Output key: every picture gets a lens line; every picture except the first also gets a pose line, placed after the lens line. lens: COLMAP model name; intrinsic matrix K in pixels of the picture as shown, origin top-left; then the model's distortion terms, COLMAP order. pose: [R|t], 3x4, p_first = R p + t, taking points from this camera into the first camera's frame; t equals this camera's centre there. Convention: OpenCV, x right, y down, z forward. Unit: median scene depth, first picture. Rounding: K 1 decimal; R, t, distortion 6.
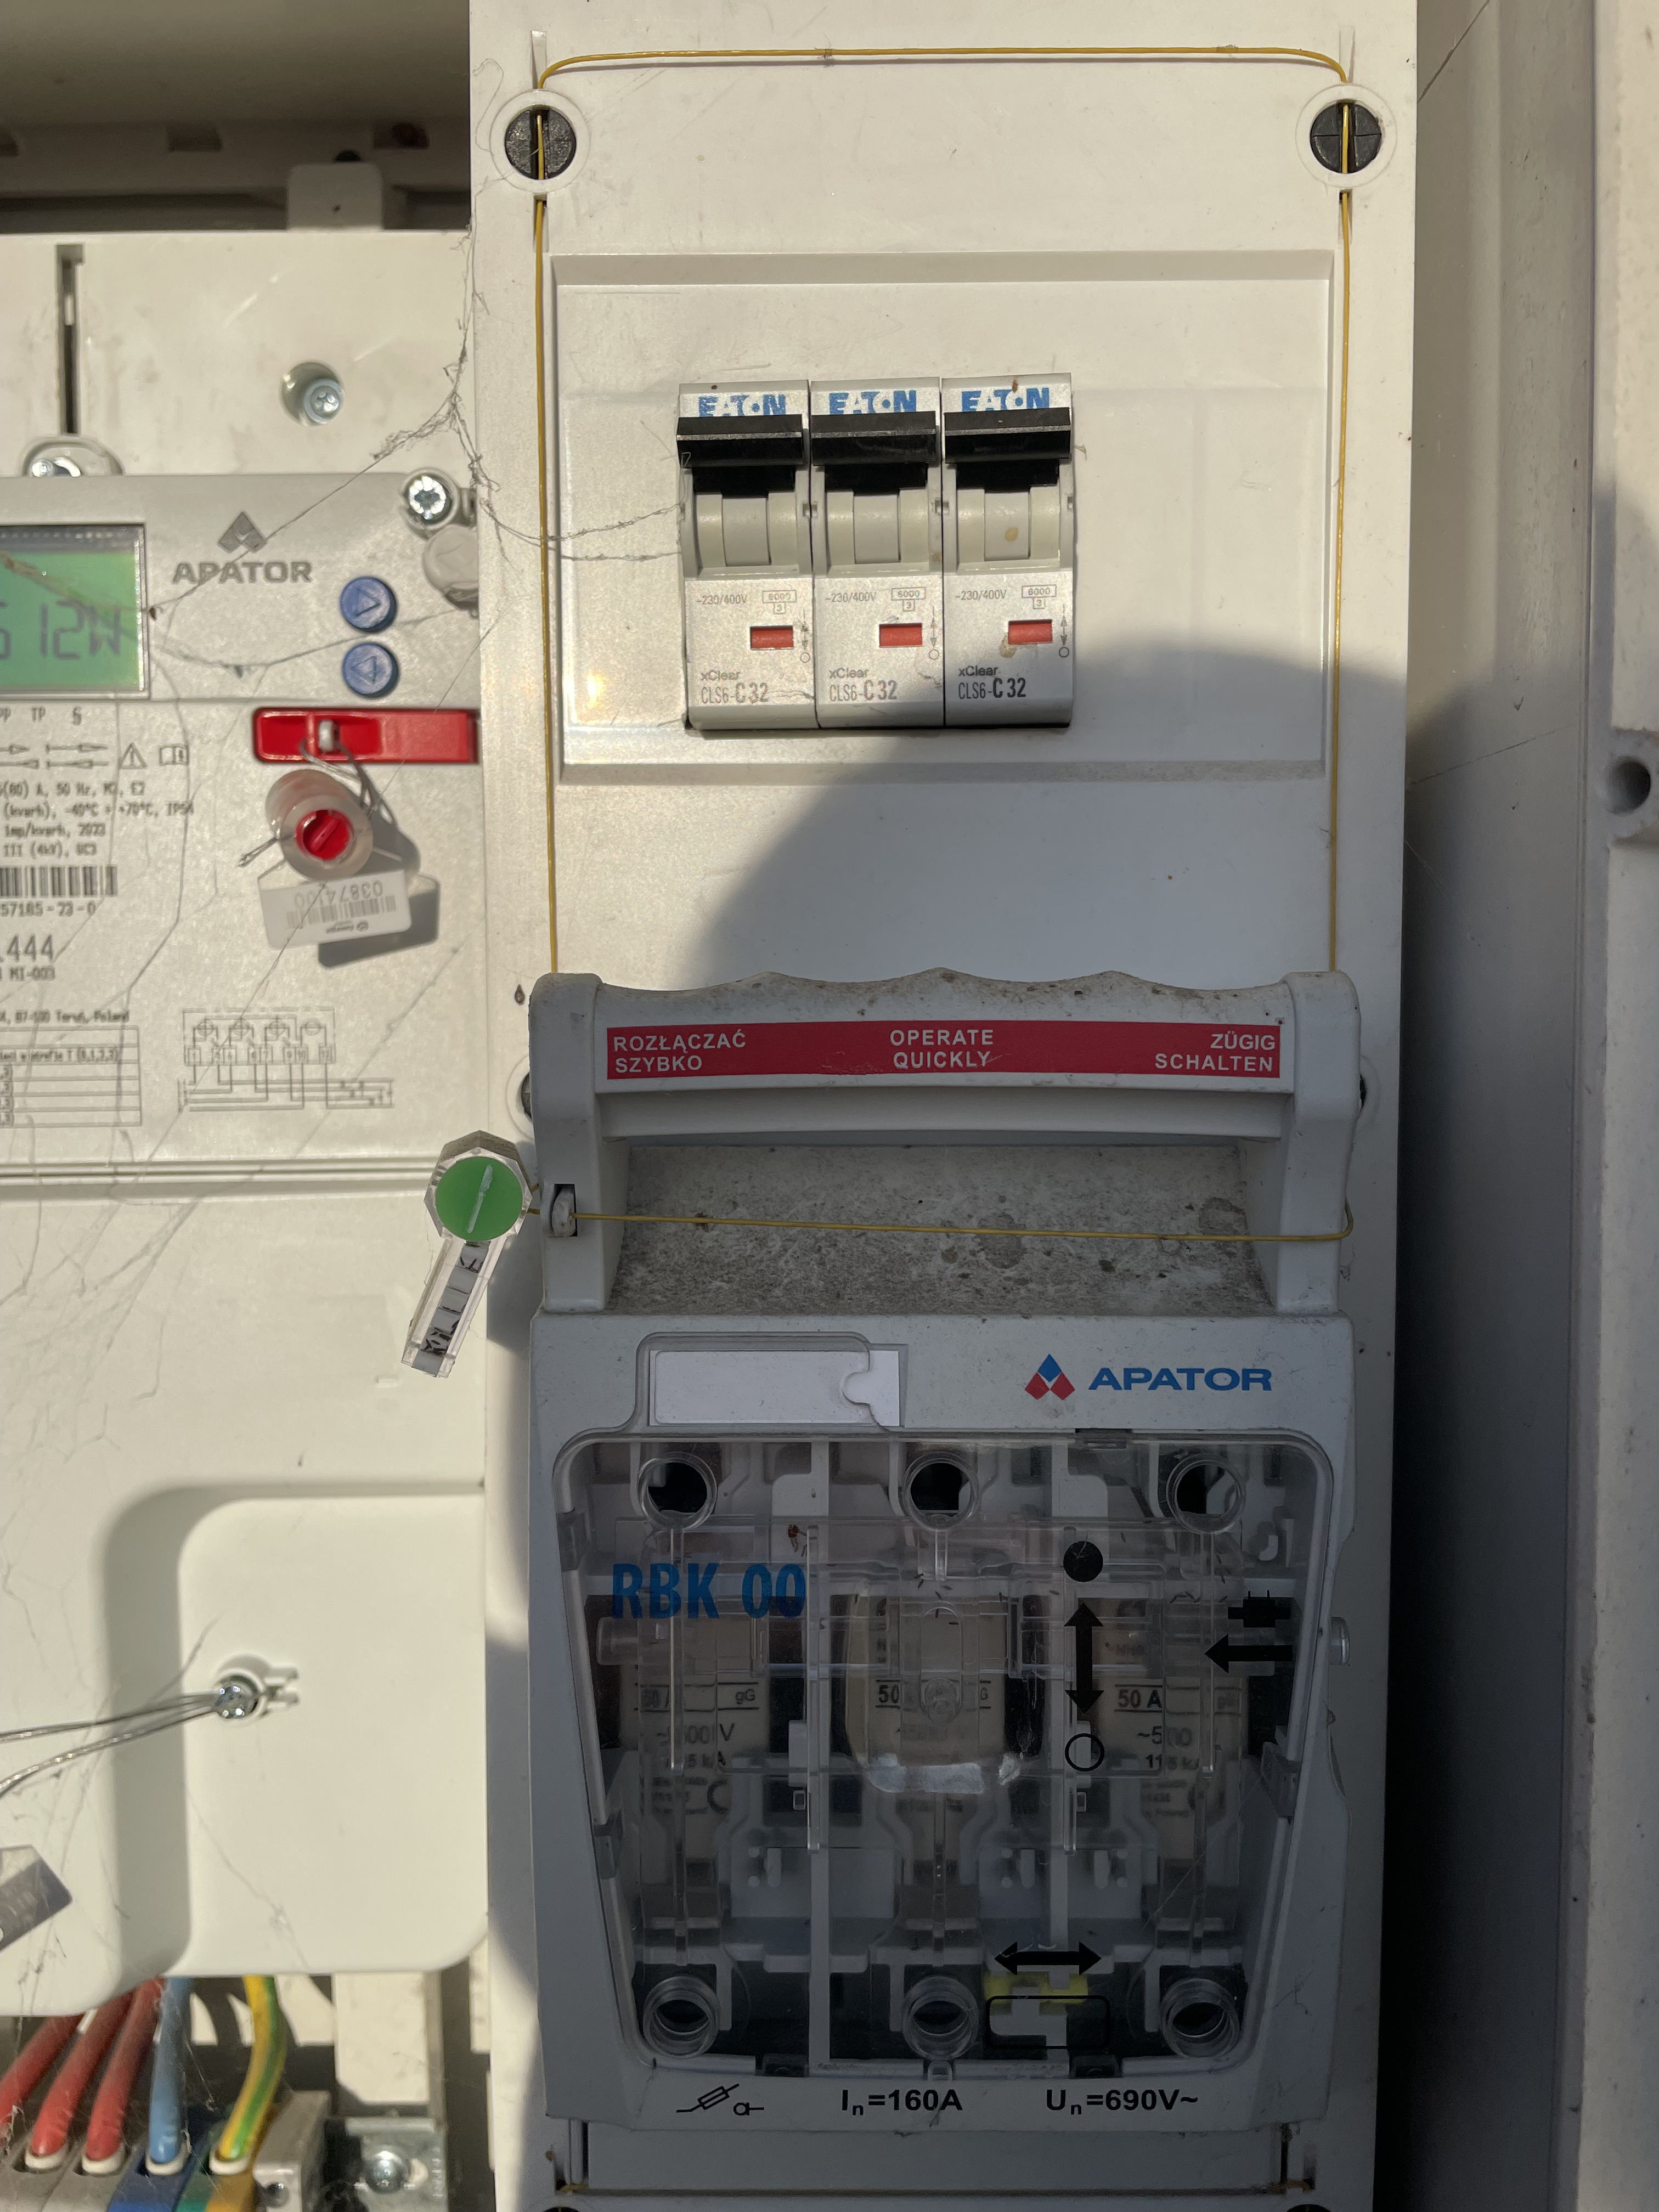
lens RADIAL K [[1628.0, 0, 829.5], [0, 1628.0, 1106.0], [0, 0, 1]] dist [0.110809, -0.142480]
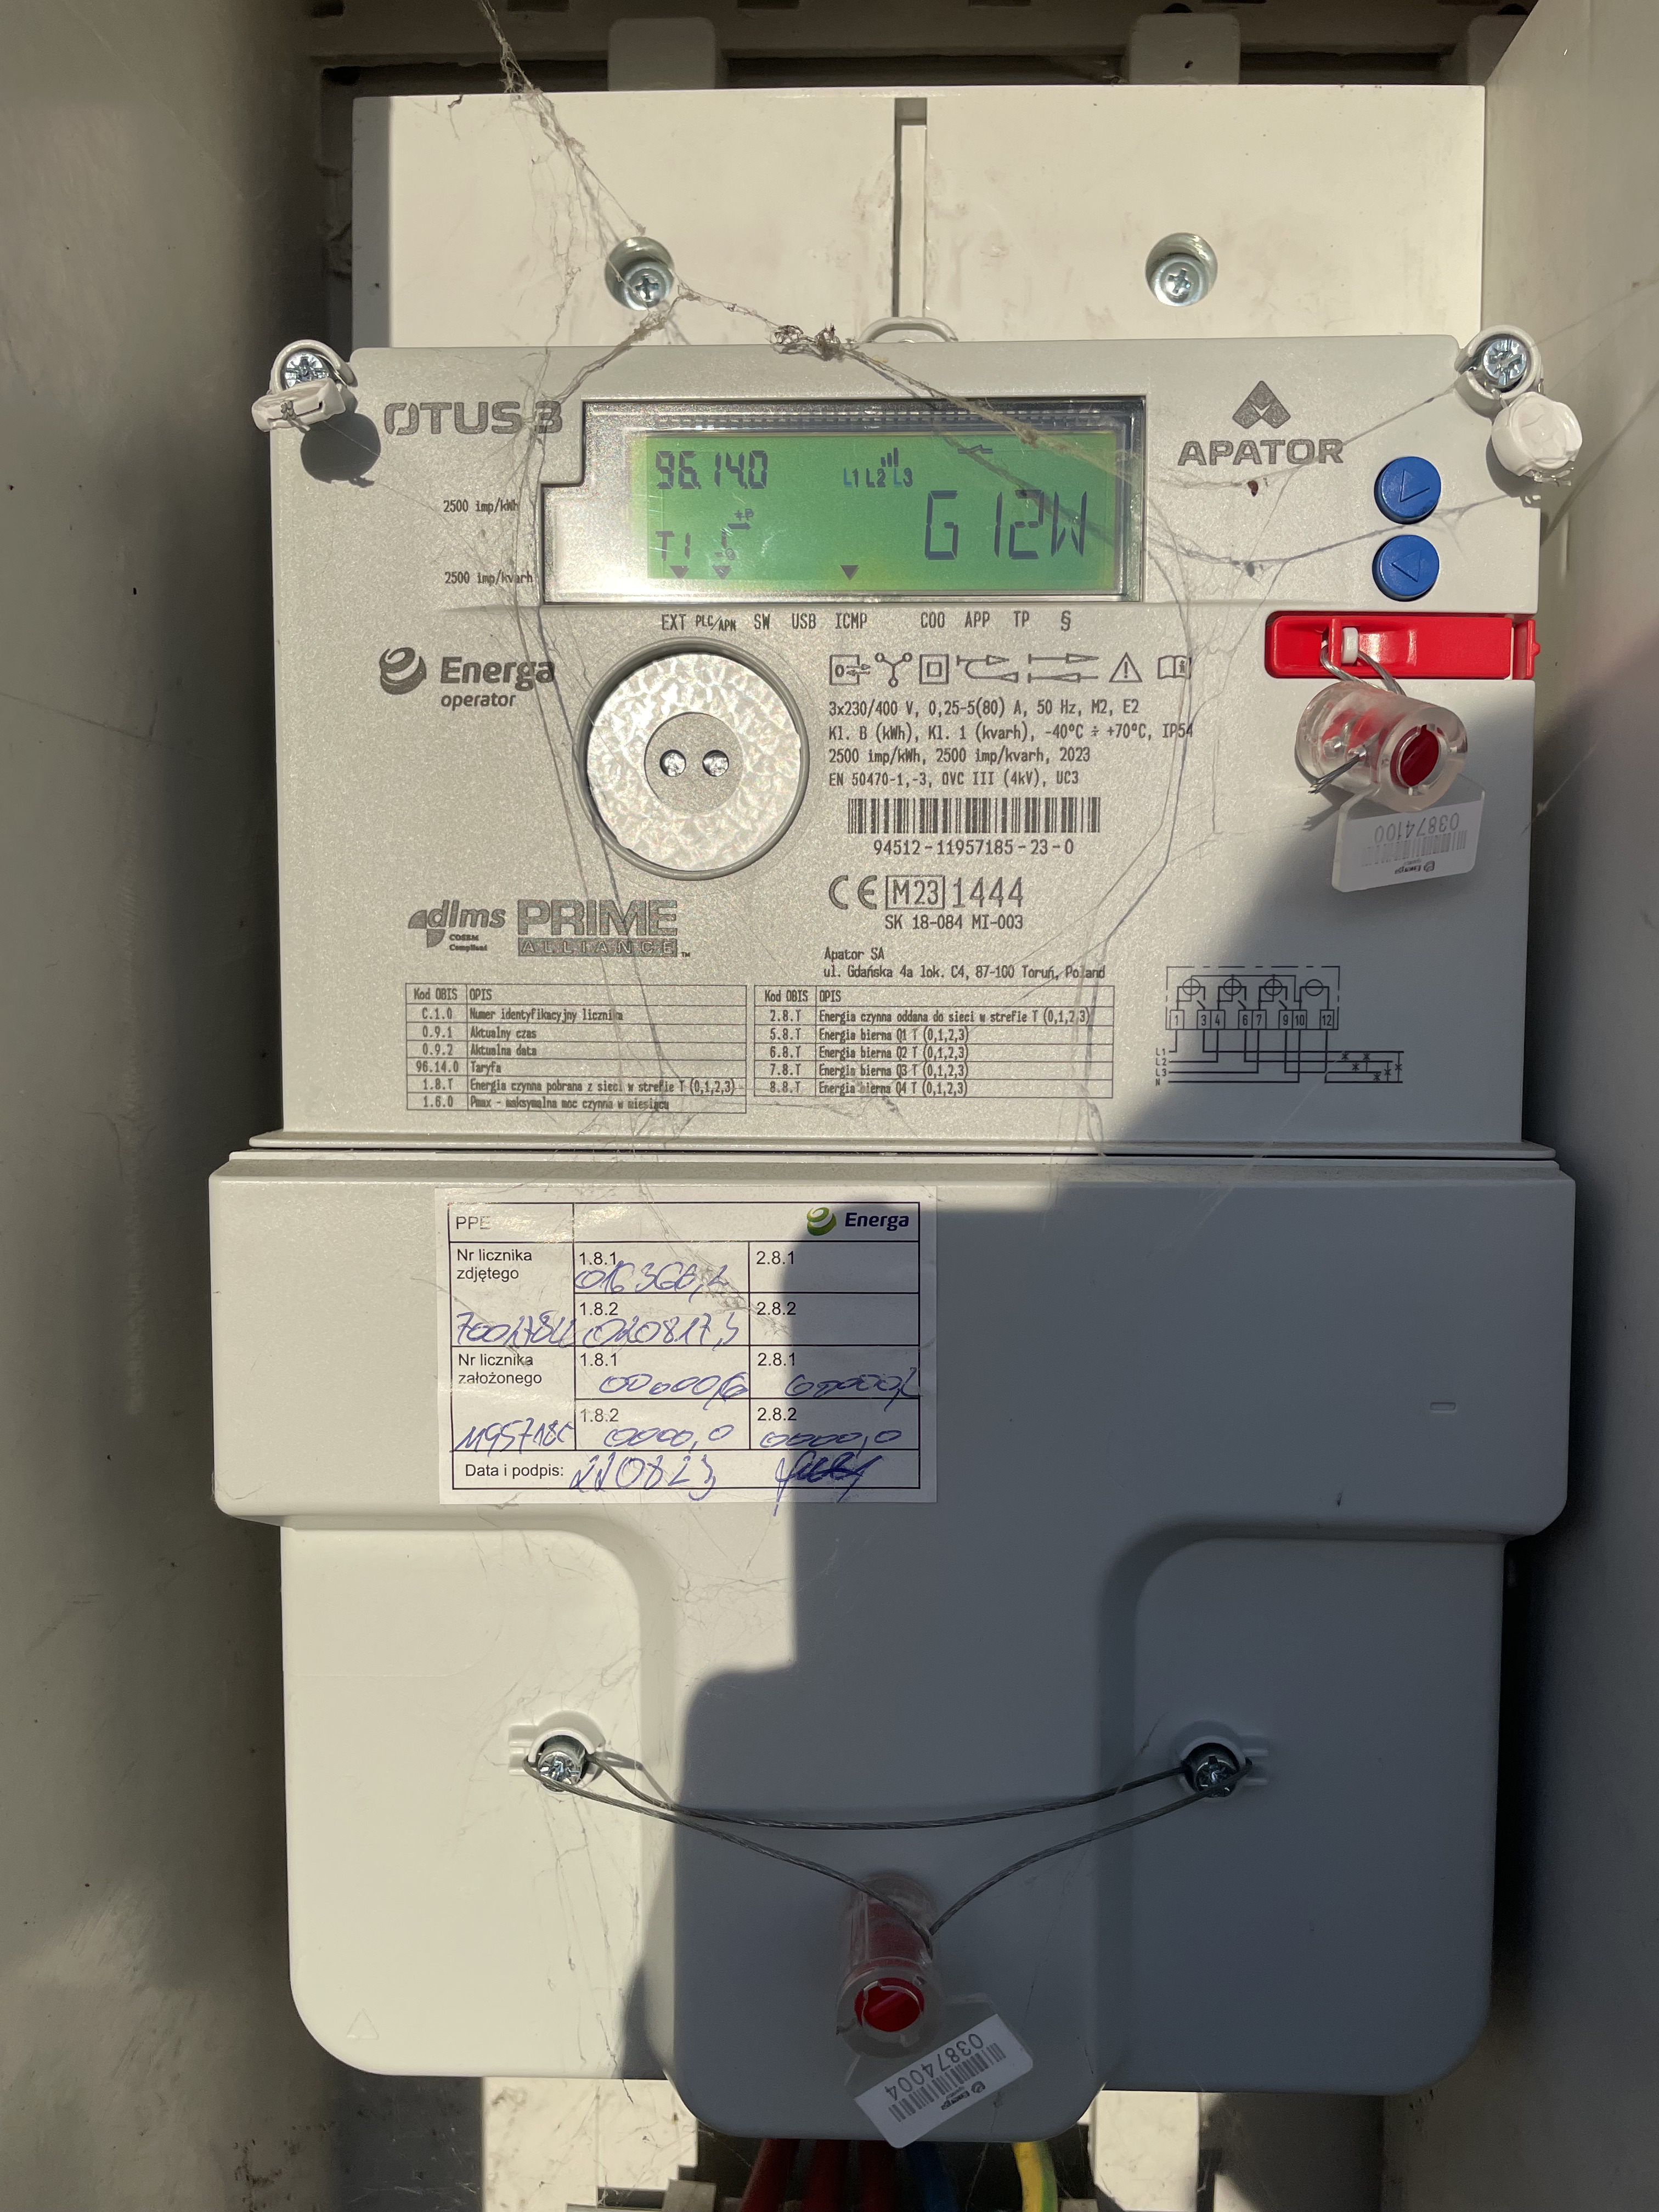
lens RADIAL K [[1628.0, 0, 829.5], [0, 1628.0, 1106.0], [0, 0, 1]] dist [0.110809, -0.142480]
pose [[0.999798, 0.018297, -0.008295, -0.561745], [-0.018359, 0.999804, -0.007355, 0.024249], [0.008158, 0.007506, 0.999939, 0.148509]]
